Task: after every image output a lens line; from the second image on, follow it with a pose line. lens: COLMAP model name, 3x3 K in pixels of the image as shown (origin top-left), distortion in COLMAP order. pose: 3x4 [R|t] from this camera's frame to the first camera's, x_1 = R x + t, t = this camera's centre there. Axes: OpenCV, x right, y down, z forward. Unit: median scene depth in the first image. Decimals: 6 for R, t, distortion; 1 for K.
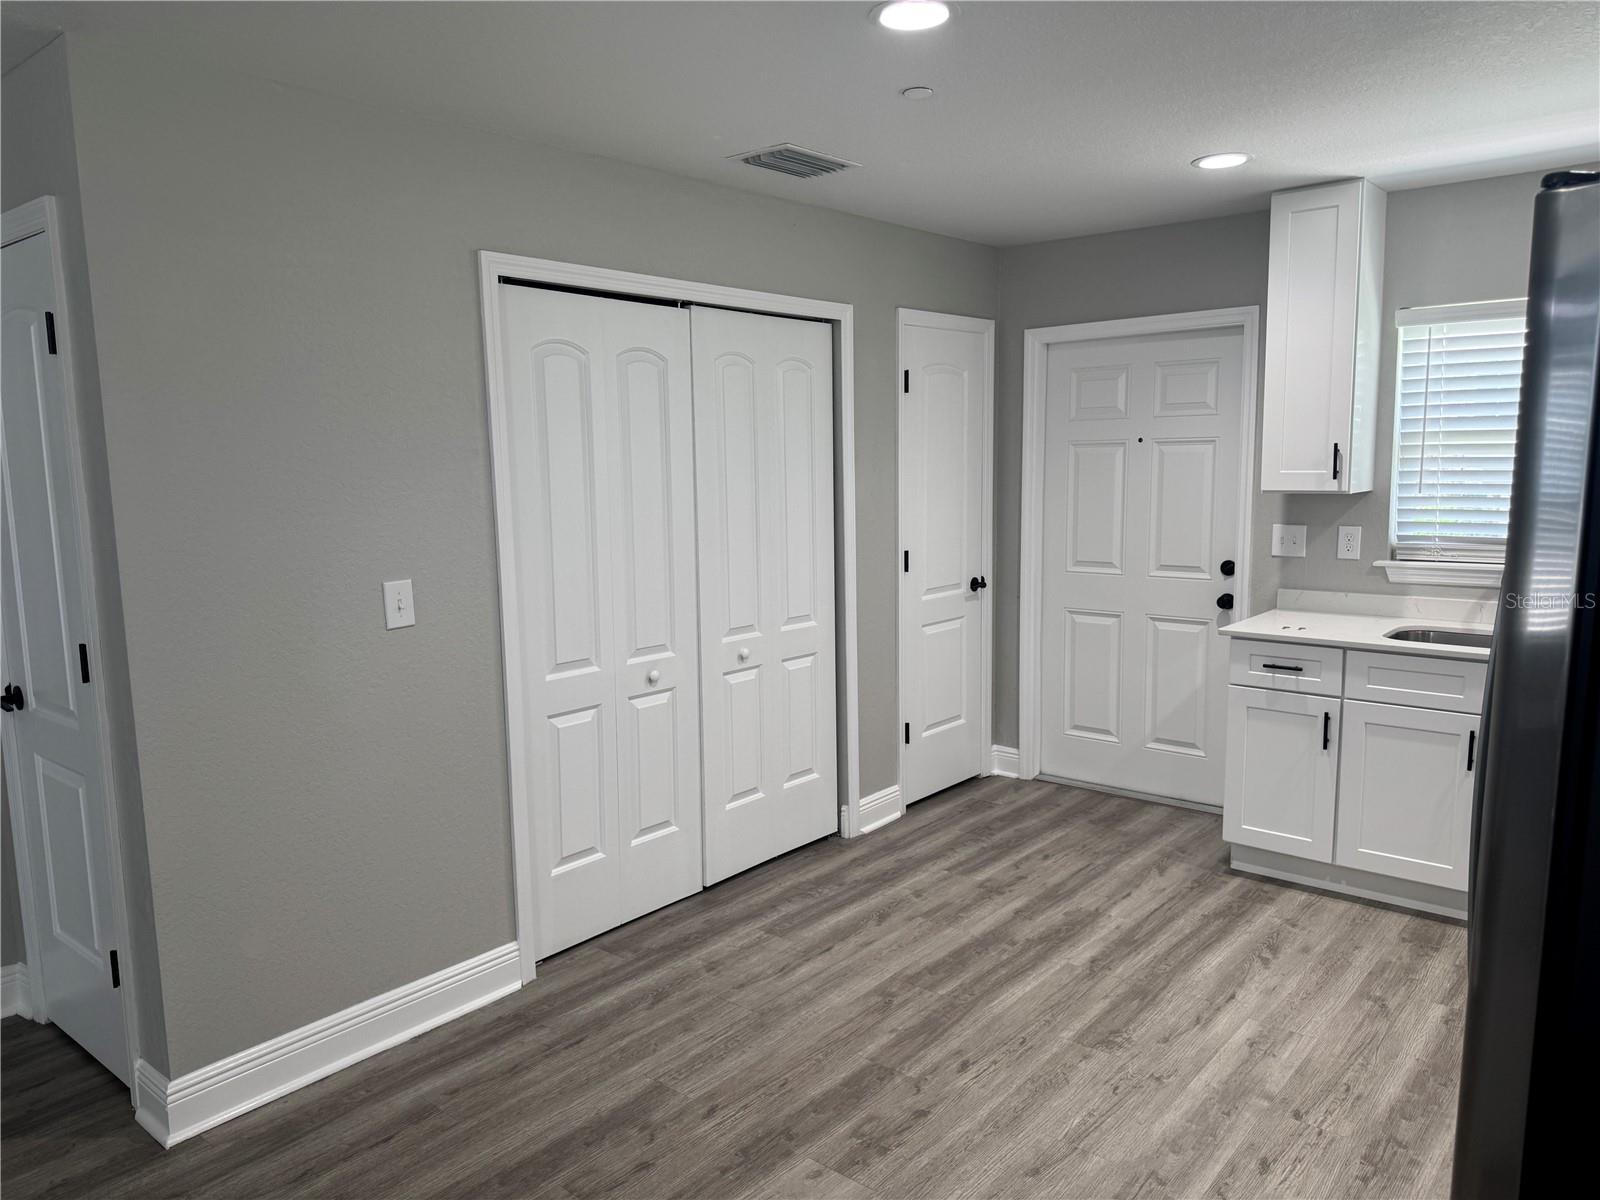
lens RADIAL K [[1136.5, 0, 800.0], [0, 1136.5, 600.0], [0, 0, 1]] dist [0.002779, 0.000727]
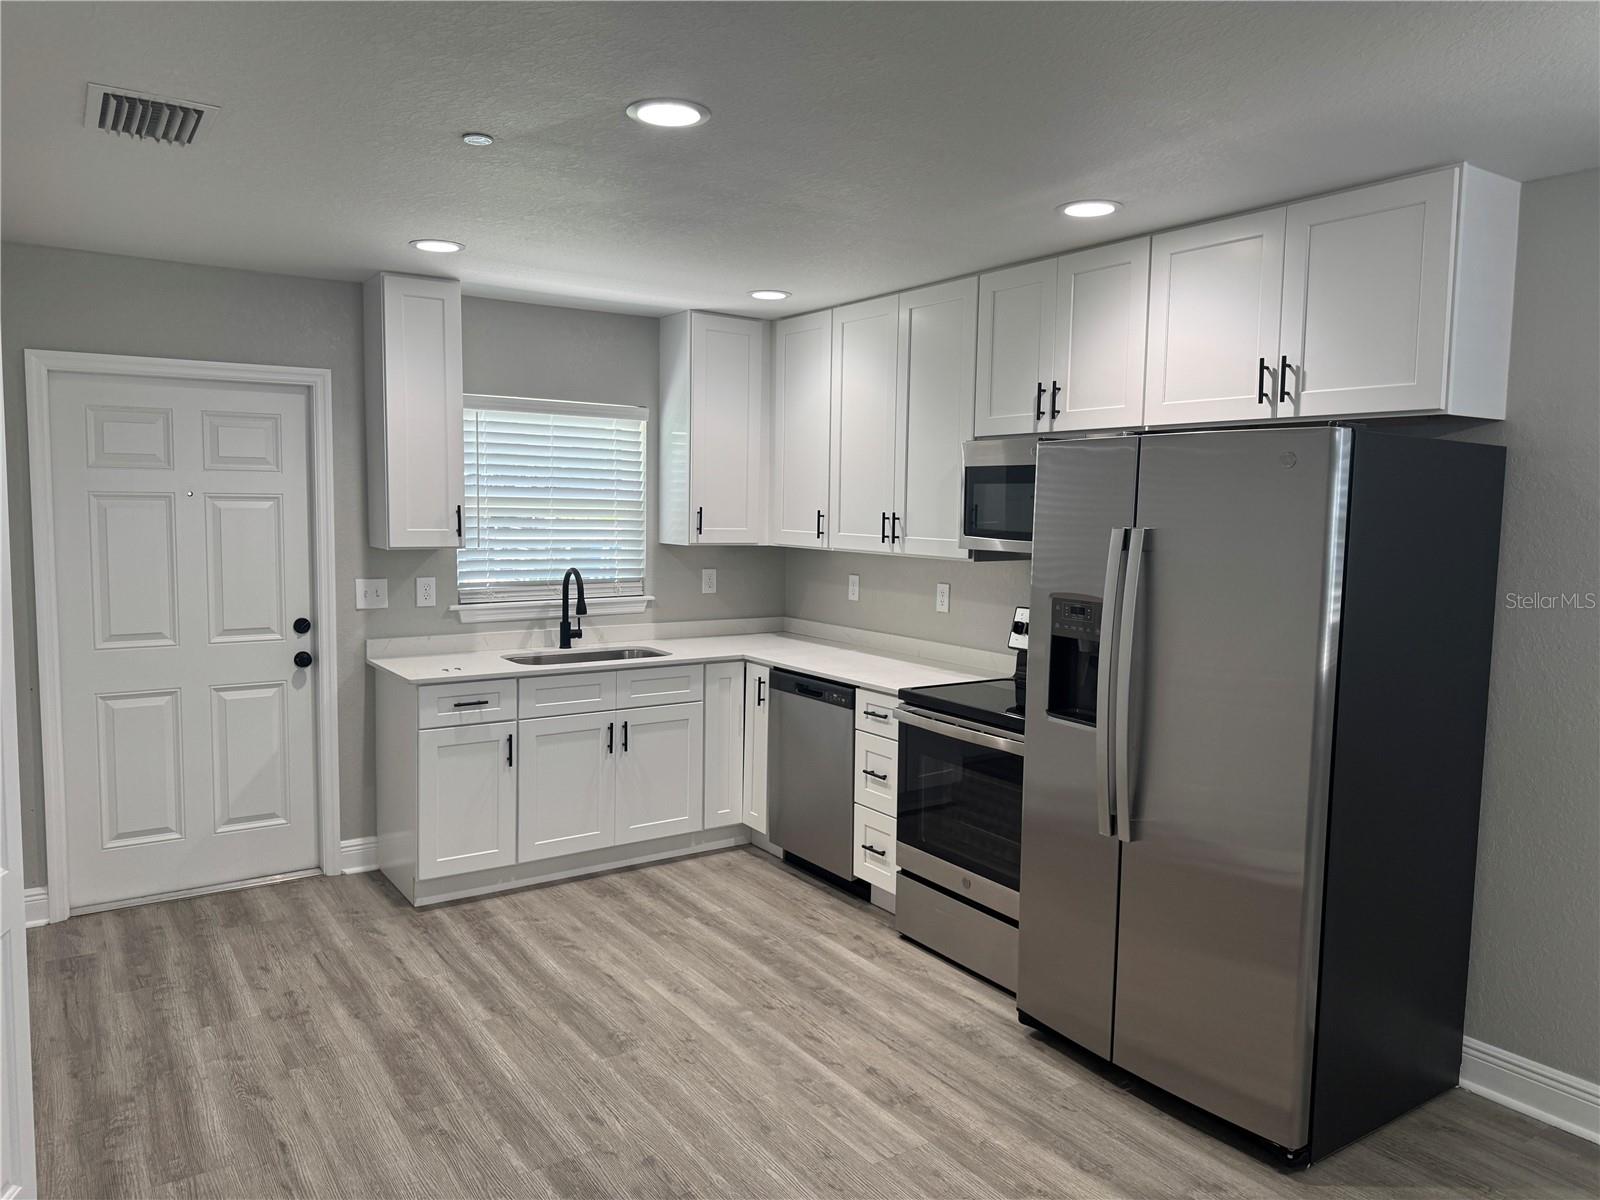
lens RADIAL K [[1126.8, 0, 800.3], [0, 1126.8, 588.6], [0, 0, 1]] dist [0.110292, -0.087804]
pose [[0.277288, -0.055379, 0.959190, -0.547202], [0.105529, 0.994053, 0.026885, -0.048991], [-0.954974, 0.093767, 0.281483, 0.355143]]
